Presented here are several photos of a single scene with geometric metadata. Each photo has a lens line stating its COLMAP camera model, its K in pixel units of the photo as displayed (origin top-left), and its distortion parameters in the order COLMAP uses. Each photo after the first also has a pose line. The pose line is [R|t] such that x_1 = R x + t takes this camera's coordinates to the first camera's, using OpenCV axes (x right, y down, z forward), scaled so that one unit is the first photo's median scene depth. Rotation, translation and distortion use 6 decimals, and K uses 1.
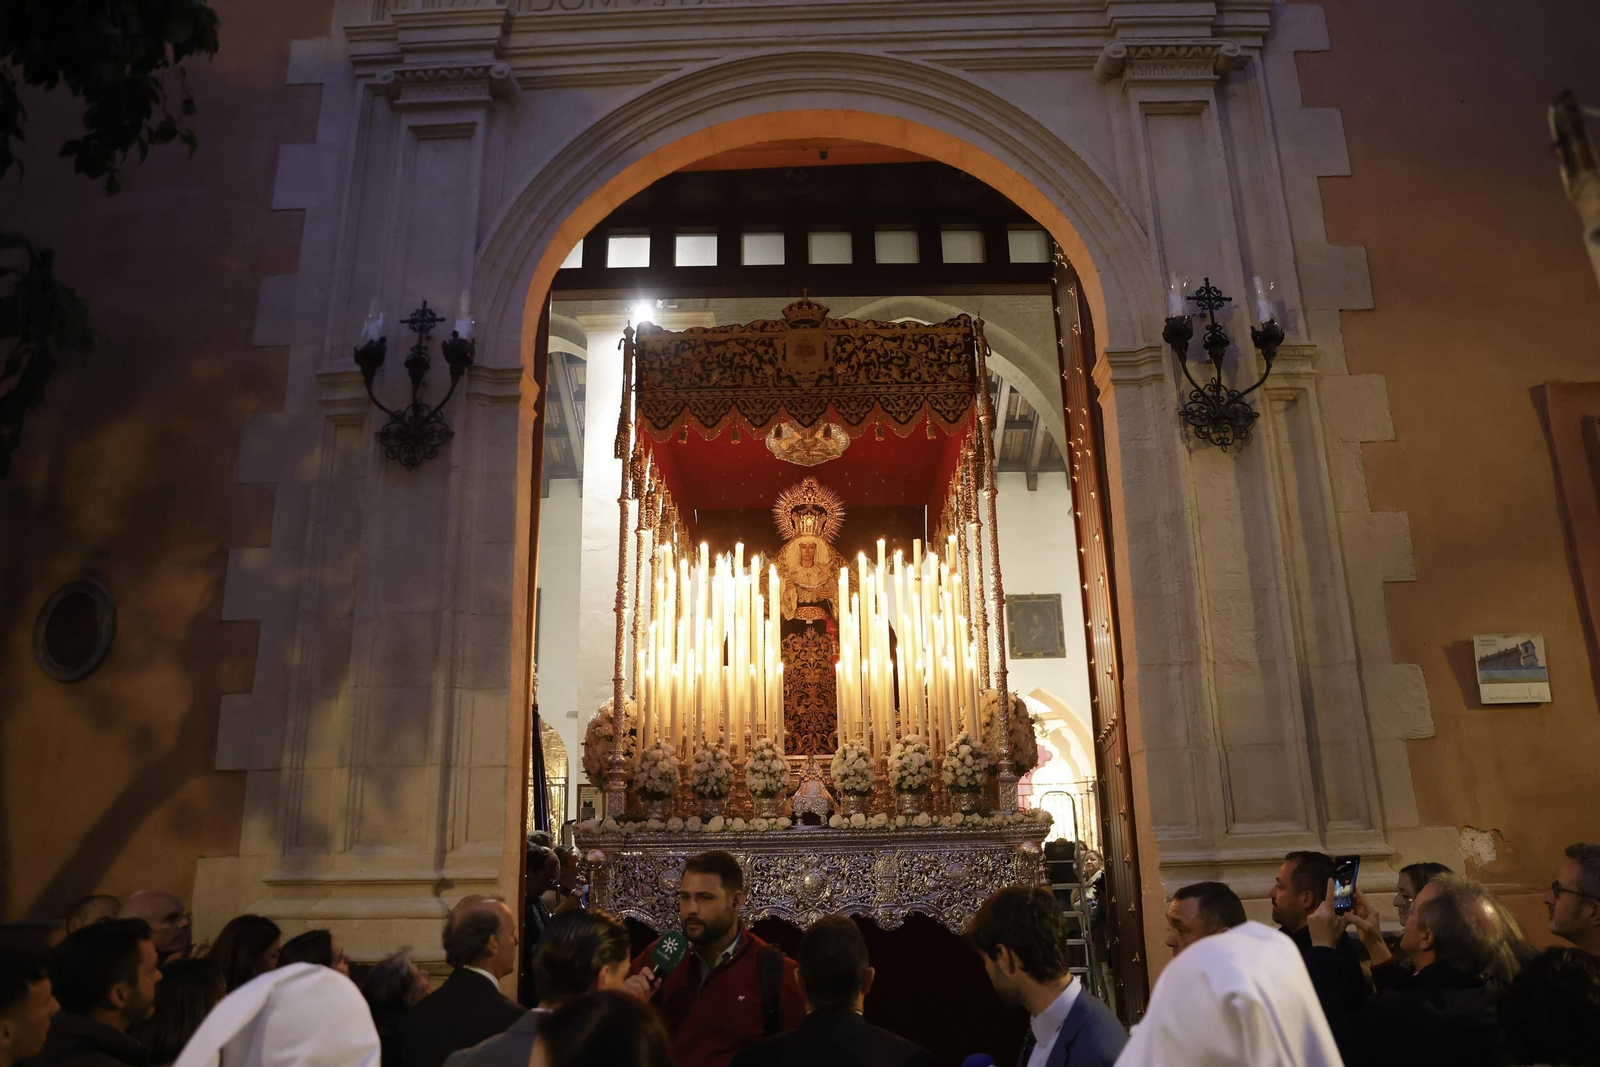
lens RADIAL K [[1087.6, 0, 801.2], [0, 1087.6, 547.7], [0, 0, 1]] dist [-0.096160, 0.069575]
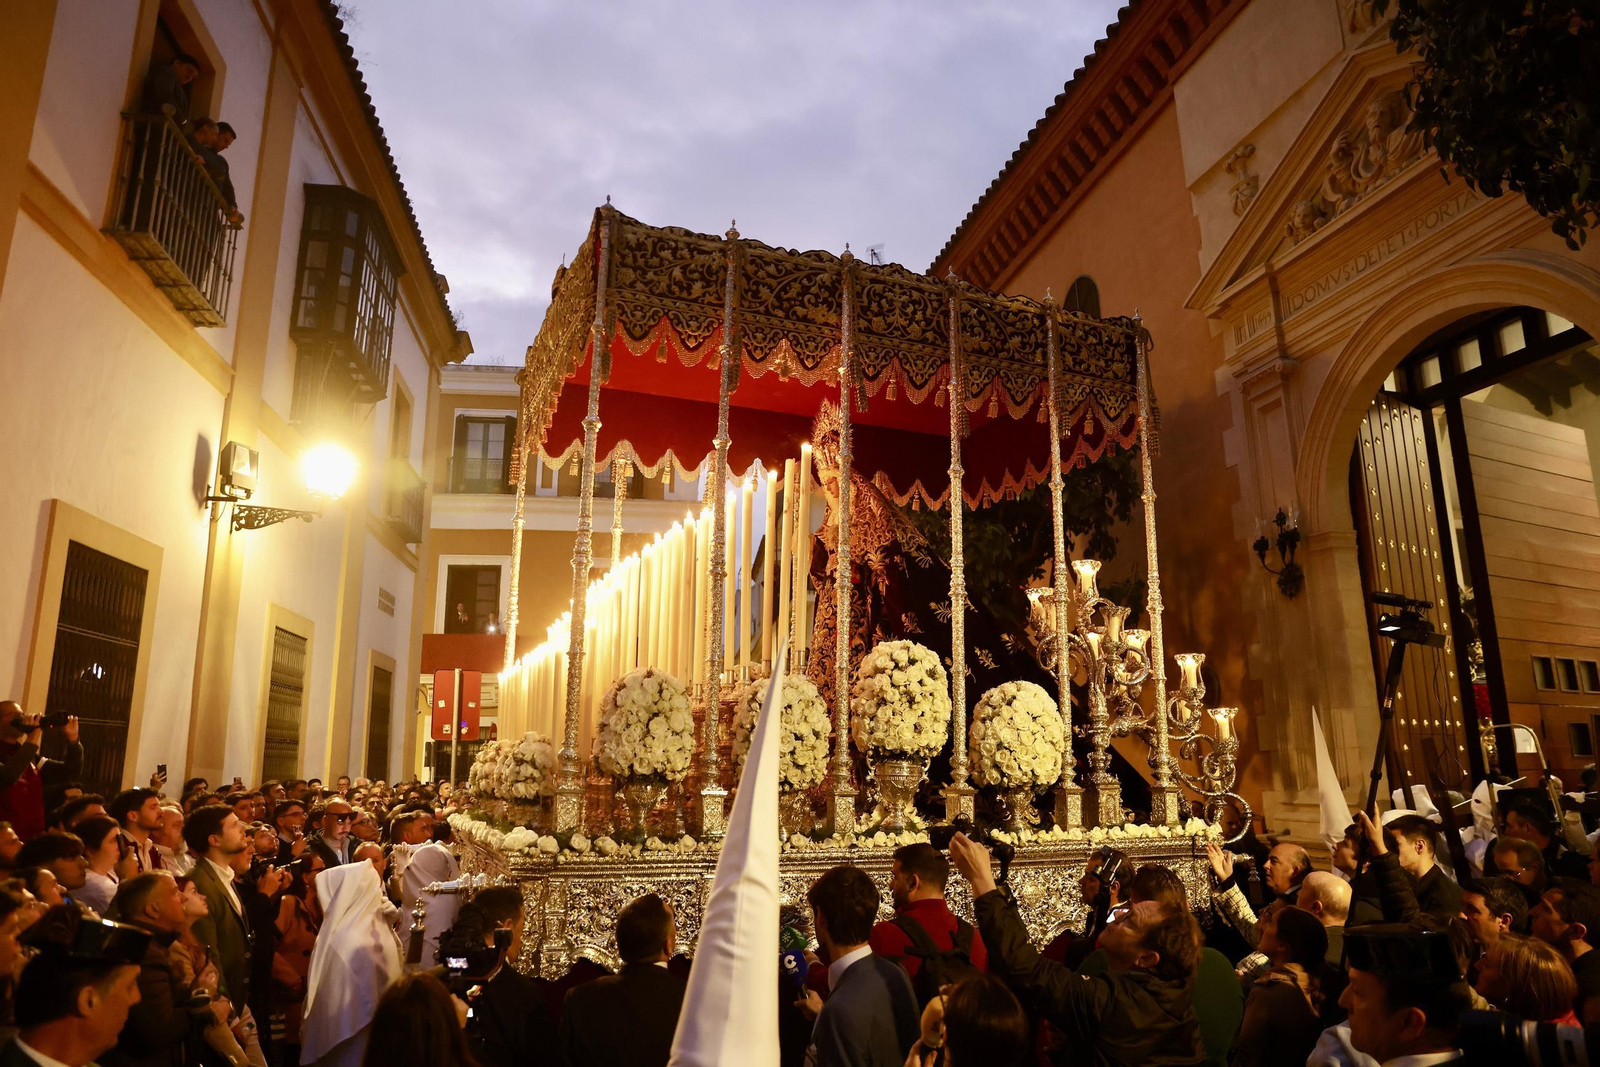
lens RADIAL K [[1083.8, 0, 793.2], [0, 1083.8, 532.9], [0, 0, 1]] dist [-0.090348, 0.064988]
pose [[0.223832, -0.180813, -0.957709, 1.246379], [0.268935, 0.955949, -0.117626, -0.192386], [0.936789, -0.231232, 0.262599, -0.321166]]
